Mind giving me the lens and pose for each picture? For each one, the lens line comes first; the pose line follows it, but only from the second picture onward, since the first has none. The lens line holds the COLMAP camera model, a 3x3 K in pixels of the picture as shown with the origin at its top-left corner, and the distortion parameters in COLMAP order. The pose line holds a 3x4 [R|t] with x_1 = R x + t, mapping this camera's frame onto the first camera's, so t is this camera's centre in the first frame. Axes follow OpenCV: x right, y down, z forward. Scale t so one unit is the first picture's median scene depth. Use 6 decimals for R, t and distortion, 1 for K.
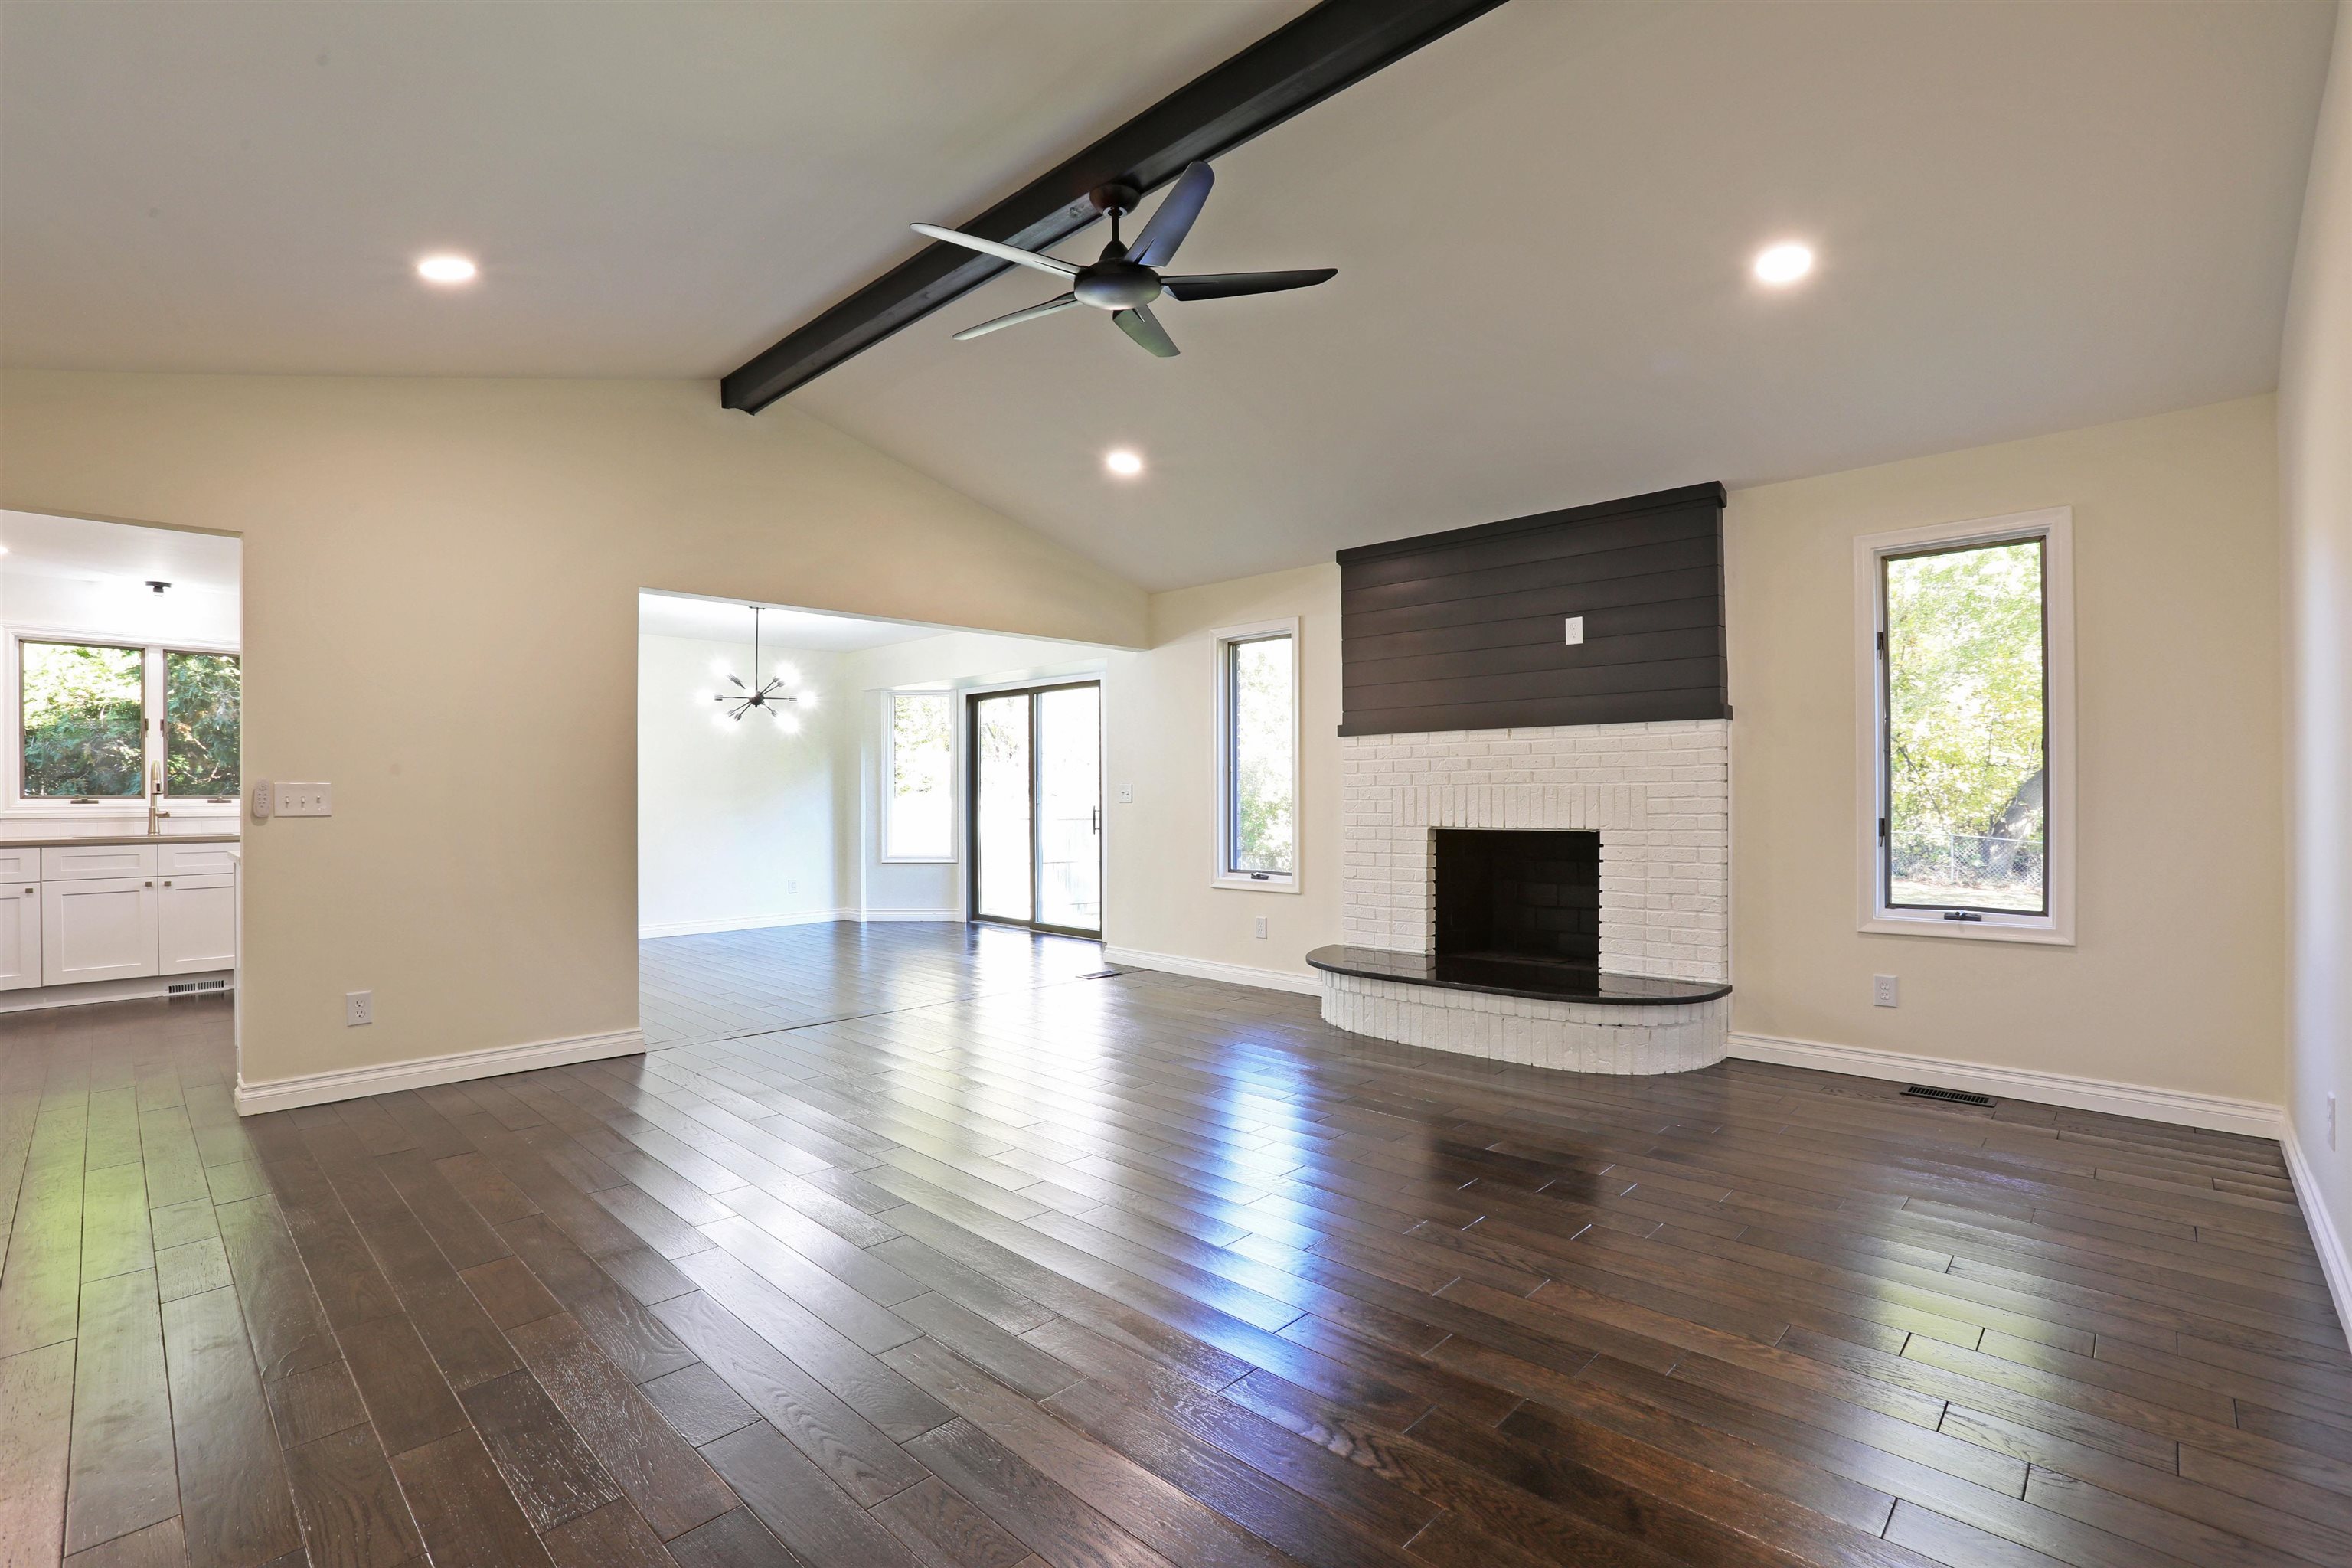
lens RADIAL K [[1077.6, 0, 1196.7], [0, 1077.6, 792.4], [0, 0, 1]] dist [-0.042441, 0.009829]
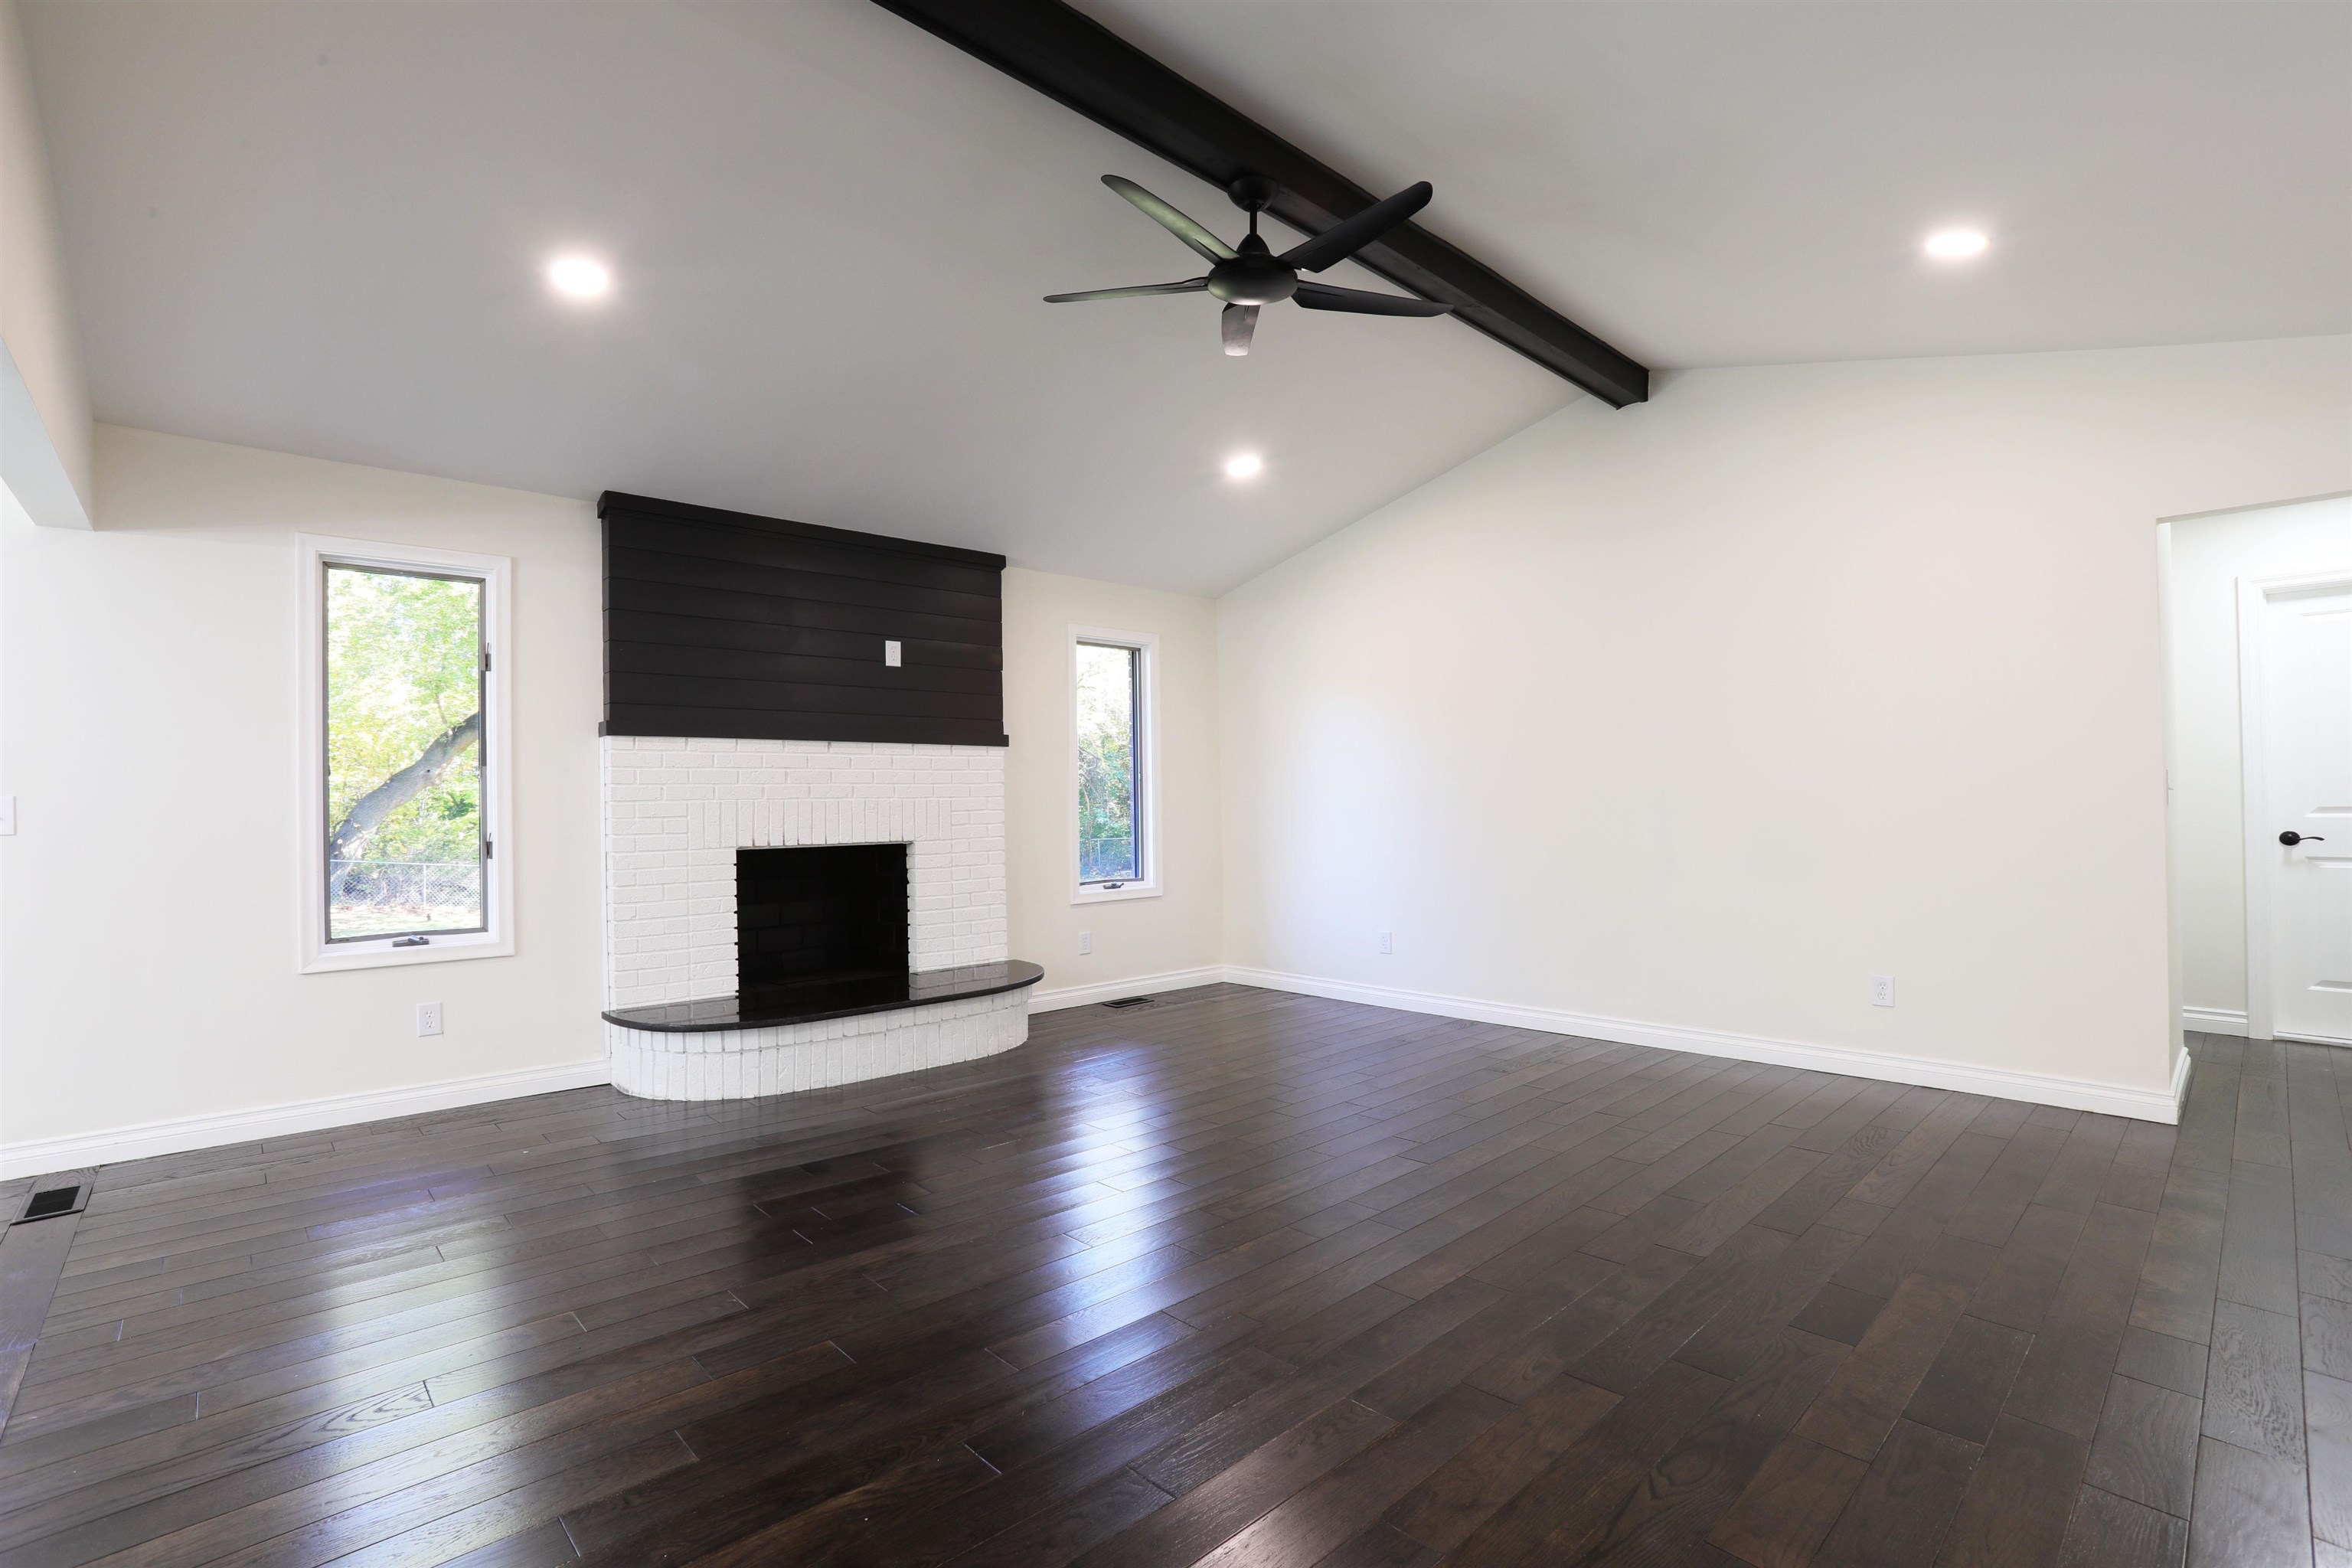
lens RADIAL K [[1077.6, 0, 1177.4], [0, 1077.6, 787.0], [0, 0, 1]] dist [-0.042441, 0.009829]
pose [[0.080017, 0.020466, 0.996583, -0.617967], [0.012243, 0.999694, -0.021513, 0.006353], [-0.996718, 0.013922, 0.079742, 0.582759]]
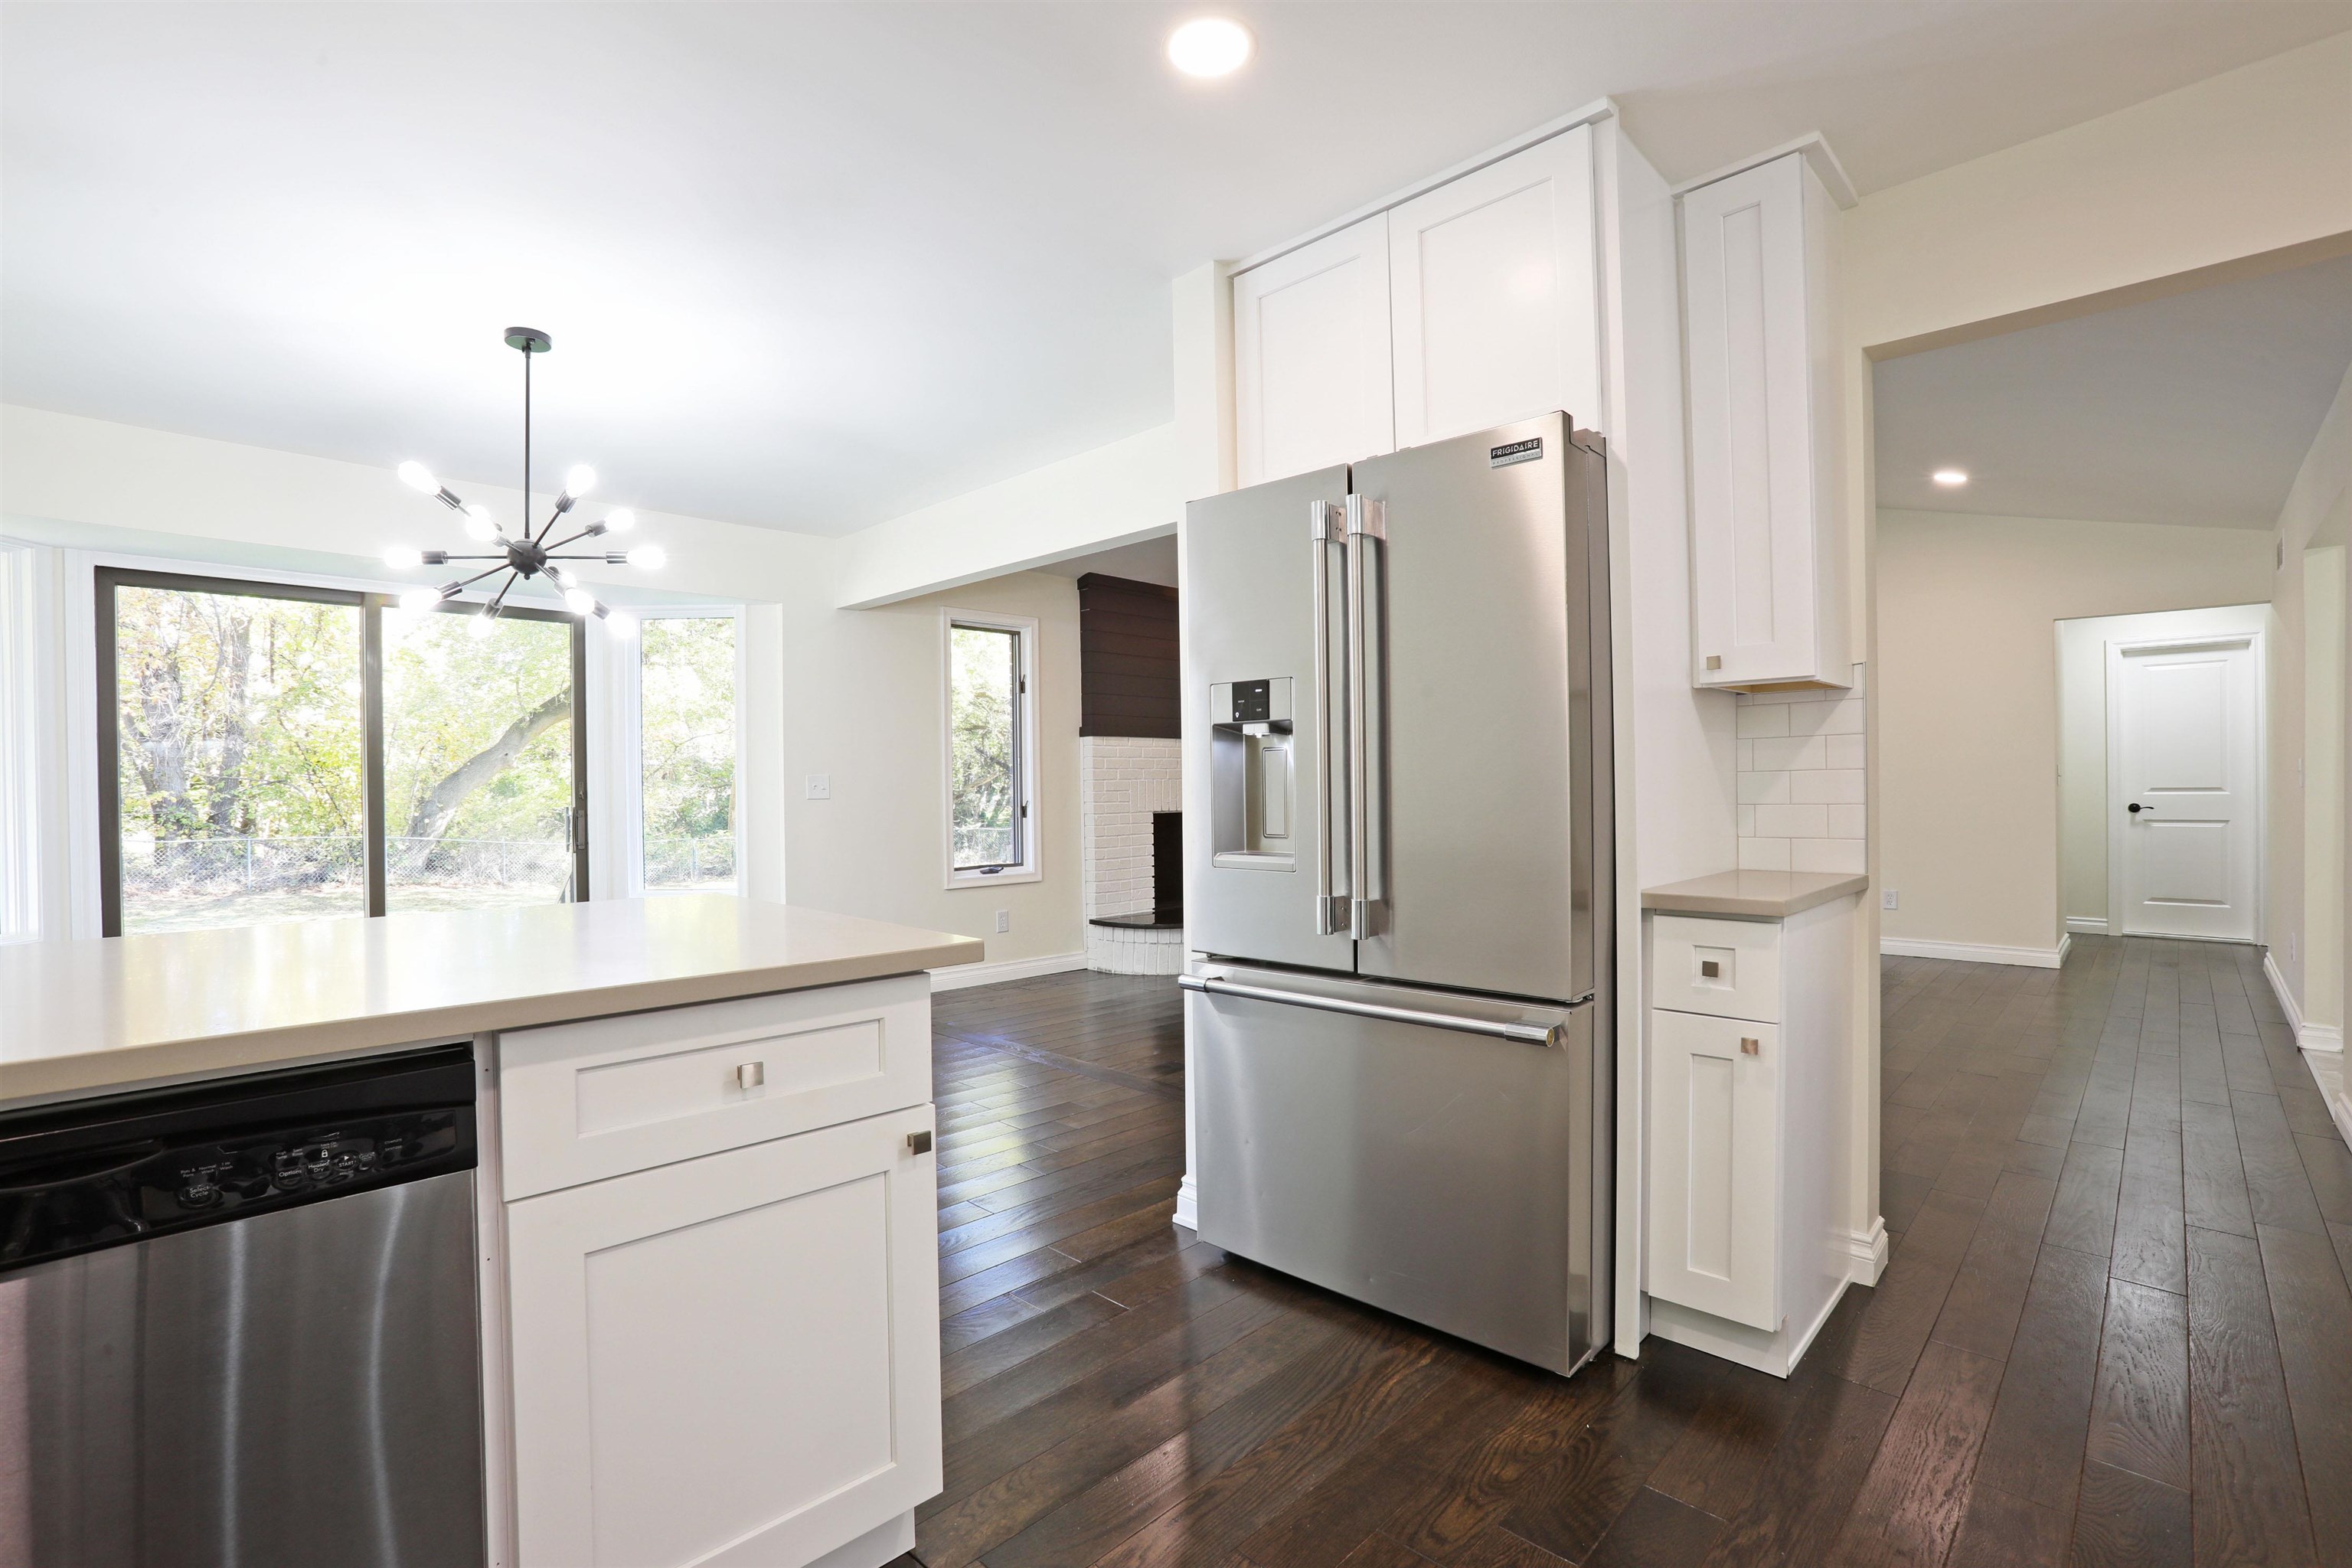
lens RADIAL K [[1077.6, 0, 1191.4], [0, 1077.6, 792.5], [0, 0, 1]] dist [-0.042441, 0.009829]
pose [[0.019265, 0.001061, 0.999814, -1.067477], [0.009899, 0.999950, -0.001252, 0.011125], [-0.999765, 0.009922, 0.019253, 0.929296]]
